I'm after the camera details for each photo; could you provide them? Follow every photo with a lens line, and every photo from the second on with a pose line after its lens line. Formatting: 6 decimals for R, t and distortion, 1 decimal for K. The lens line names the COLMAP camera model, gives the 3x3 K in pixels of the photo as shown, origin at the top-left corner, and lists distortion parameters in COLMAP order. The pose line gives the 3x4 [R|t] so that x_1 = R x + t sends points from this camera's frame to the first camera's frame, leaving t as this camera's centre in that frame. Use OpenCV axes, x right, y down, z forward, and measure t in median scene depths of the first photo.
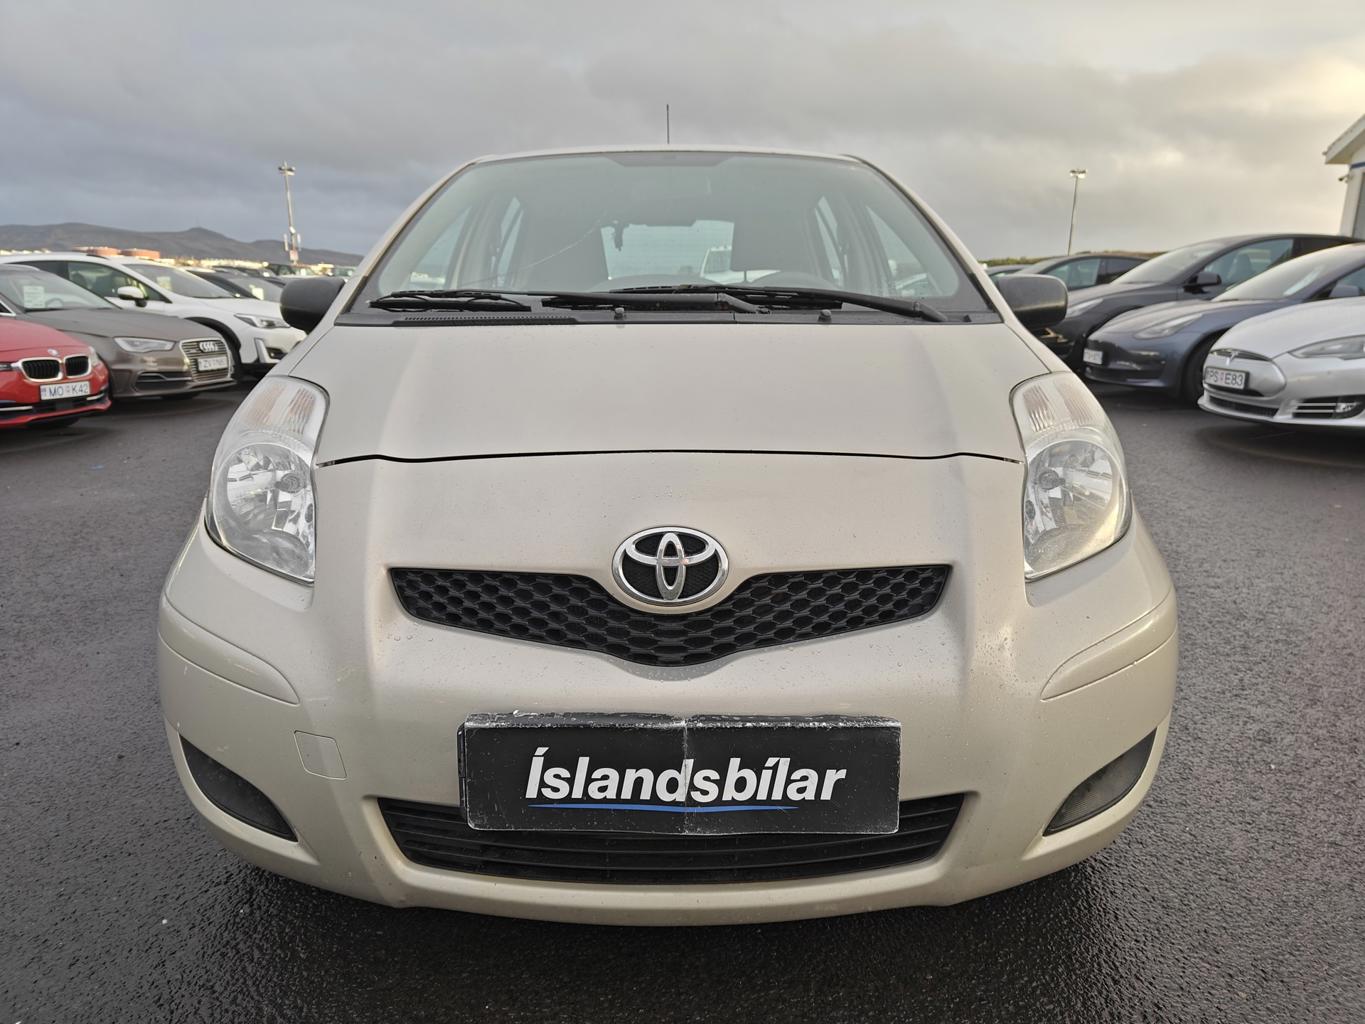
lens RADIAL K [[983.4, 0, 682.9], [0, 983.4, 512.8], [0, 0, 1]] dist [0.015090, 0.003125]
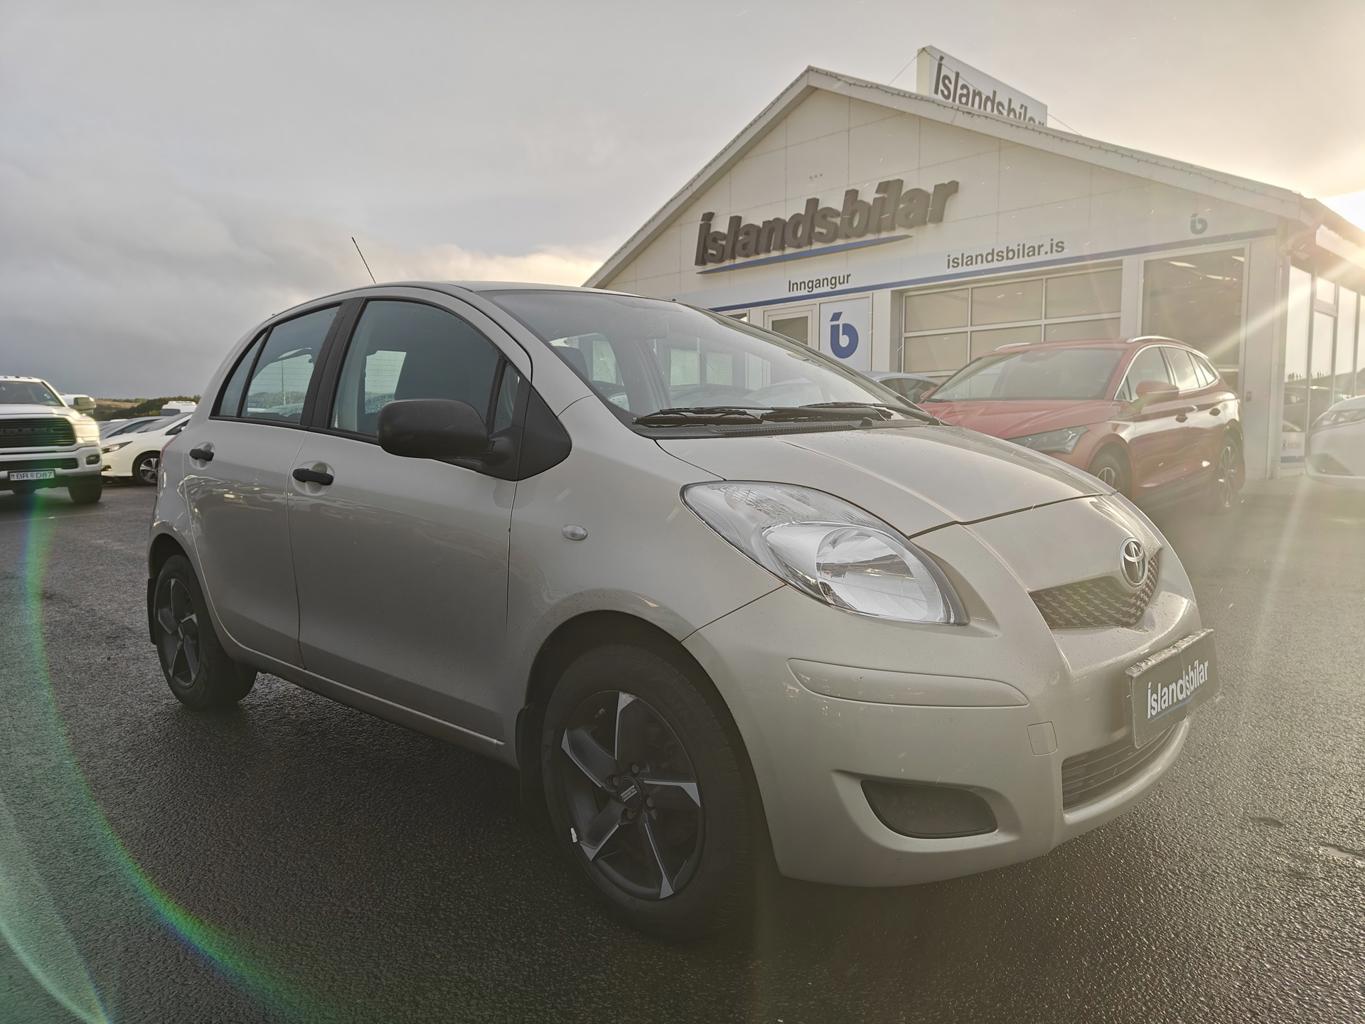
lens RADIAL K [[983.4, 0, 671.2], [0, 983.4, 505.4], [0, 0, 1]] dist [0.015090, 0.003125]
pose [[0.675154, -0.071760, 0.734178, -1.129846], [0.183846, 0.980221, -0.073257, -0.038128], [-0.714400, 0.184436, 0.674993, 0.280700]]
